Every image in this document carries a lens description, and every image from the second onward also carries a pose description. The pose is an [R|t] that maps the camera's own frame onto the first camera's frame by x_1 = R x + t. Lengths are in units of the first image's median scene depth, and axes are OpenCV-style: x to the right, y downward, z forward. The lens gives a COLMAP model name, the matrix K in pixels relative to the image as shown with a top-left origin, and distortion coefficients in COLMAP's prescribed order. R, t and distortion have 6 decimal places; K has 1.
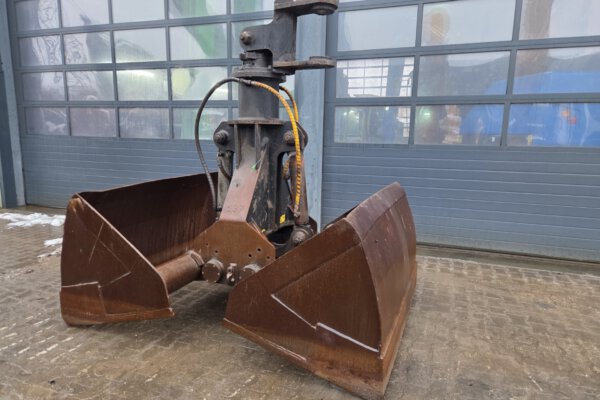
lens RADIAL K [[403.5, 0, 300.7], [0, 403.5, 196.8], [0, 0, 1]] dist [0.067102, -0.036244]
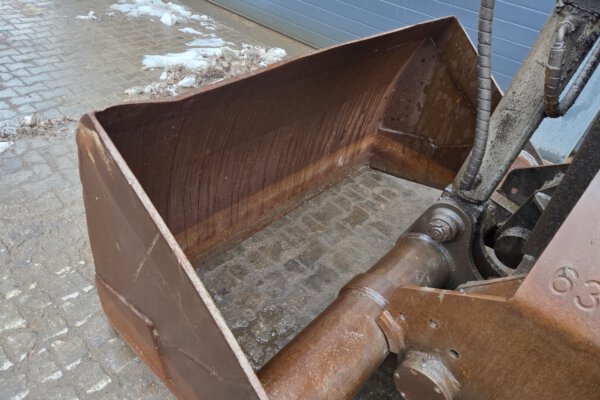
lens RADIAL K [[403.5, 0, 296.1], [0, 403.5, 201.1], [0, 0, 1]] dist [0.067102, -0.036244]
pose [[0.925804, 0.317711, -0.204811, -0.308079], [-0.183941, 0.851992, 0.490179, -0.120999], [0.330232, -0.416137, 0.847217, 0.730934]]
